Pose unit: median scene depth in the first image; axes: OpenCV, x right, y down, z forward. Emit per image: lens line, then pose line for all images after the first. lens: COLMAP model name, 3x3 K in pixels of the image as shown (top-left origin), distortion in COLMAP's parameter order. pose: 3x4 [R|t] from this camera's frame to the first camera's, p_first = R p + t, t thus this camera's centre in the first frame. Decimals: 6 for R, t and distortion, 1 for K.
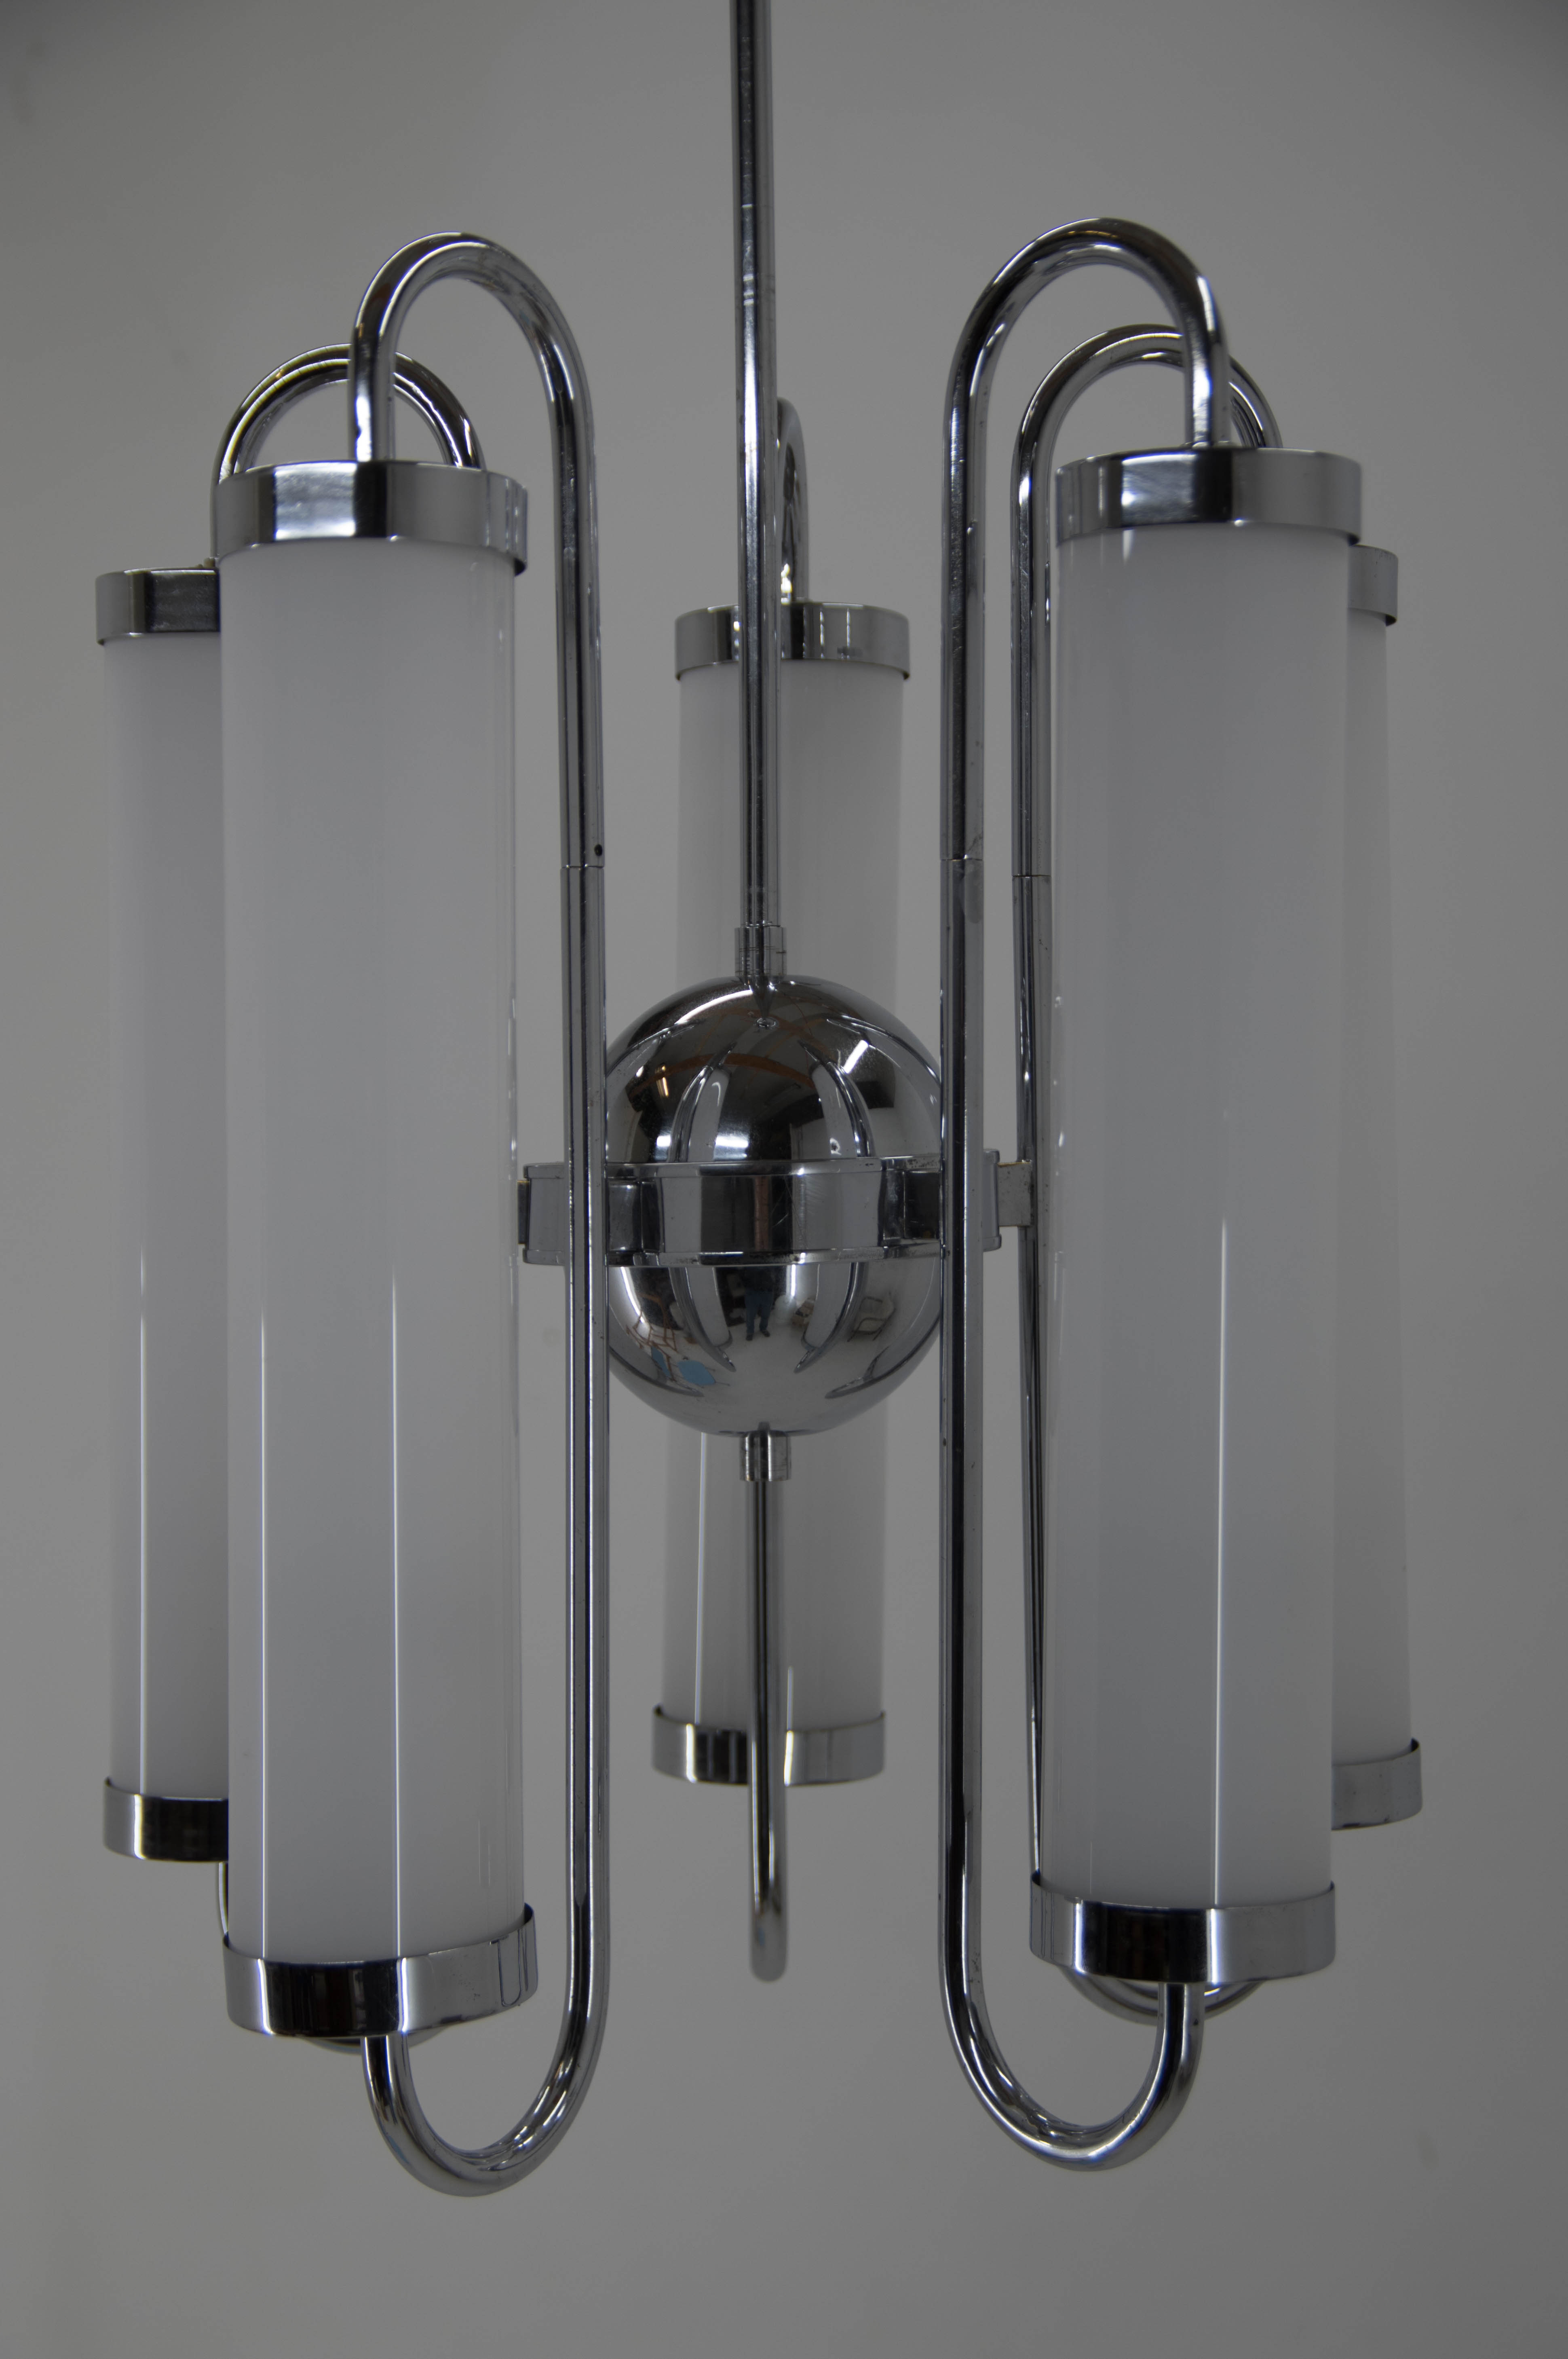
lens RADIAL K [[3929.8, 0, 780.2], [0, 3929.8, 1184.1], [0, 0, 1]] dist [0.029257, 0.000000]
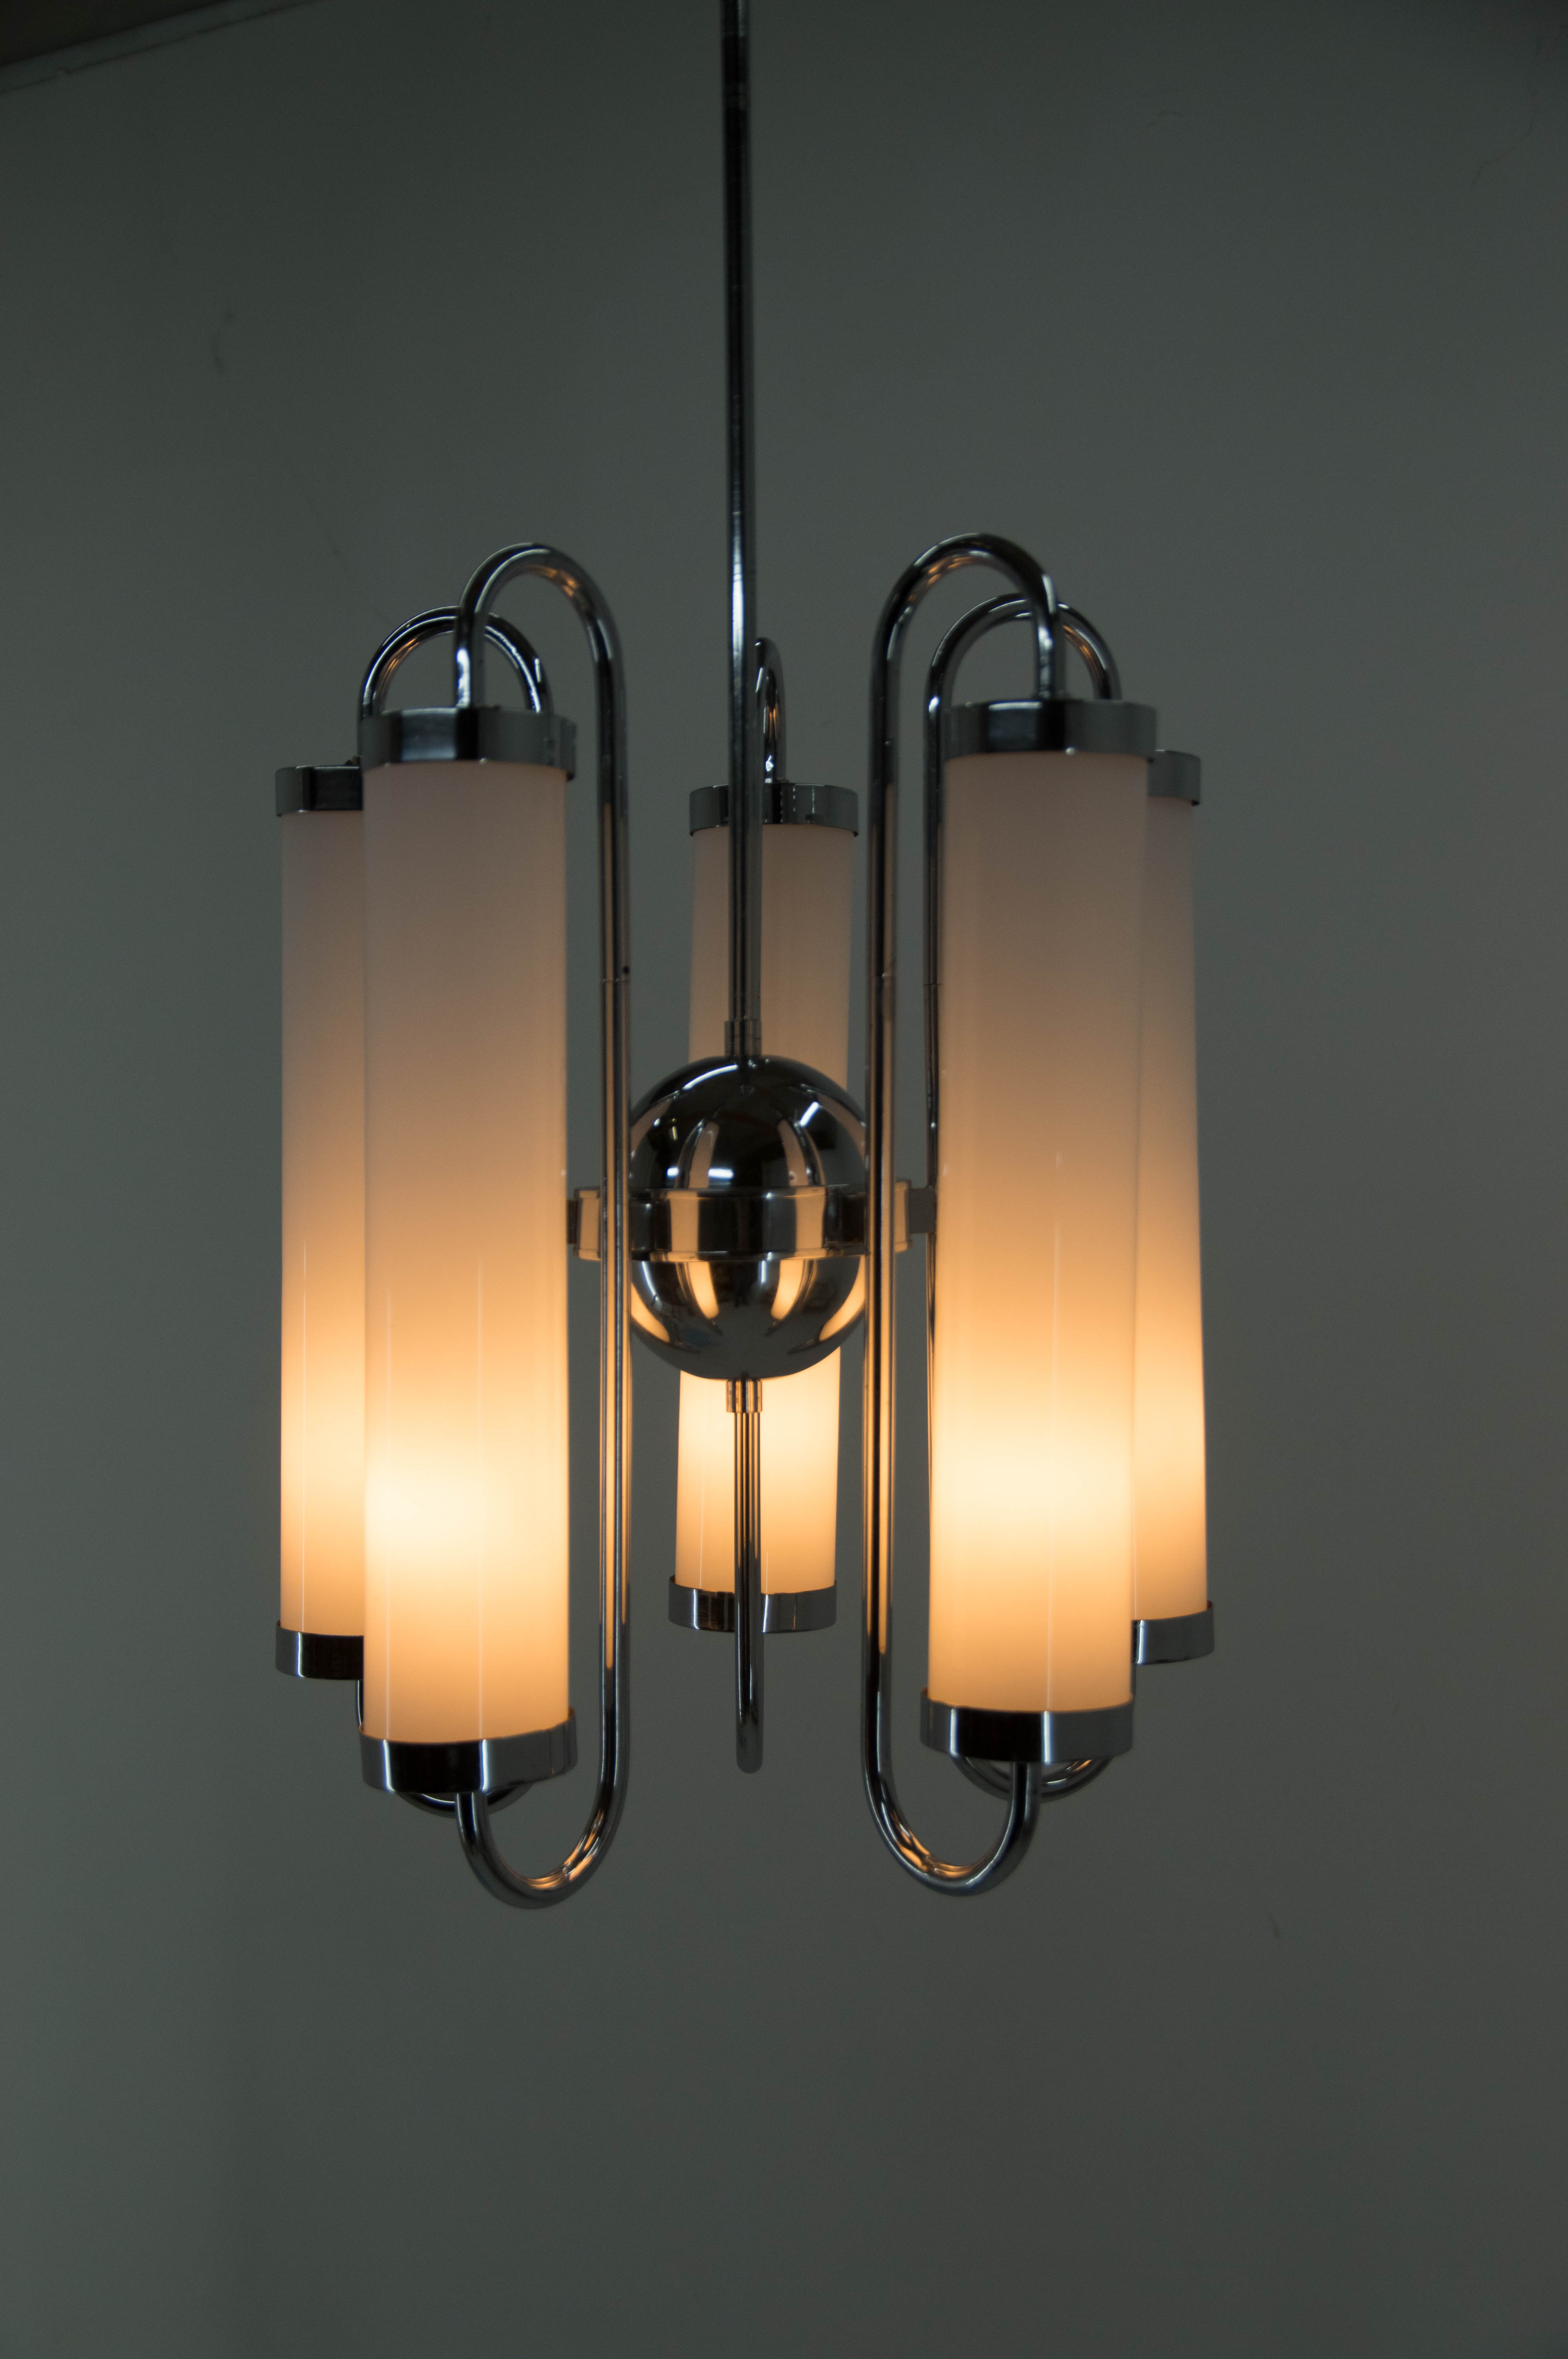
lens RADIAL K [[3202.4, 0, 791.8], [0, 3202.4, 1177.2], [0, 0, 1]] dist [-0.041873, 0.000000]
pose [[0.999965, 0.006402, -0.005374, 0.019511], [-0.006402, 0.999980, -0.000089, -0.009644], [0.005373, 0.000124, 0.999986, -0.153512]]
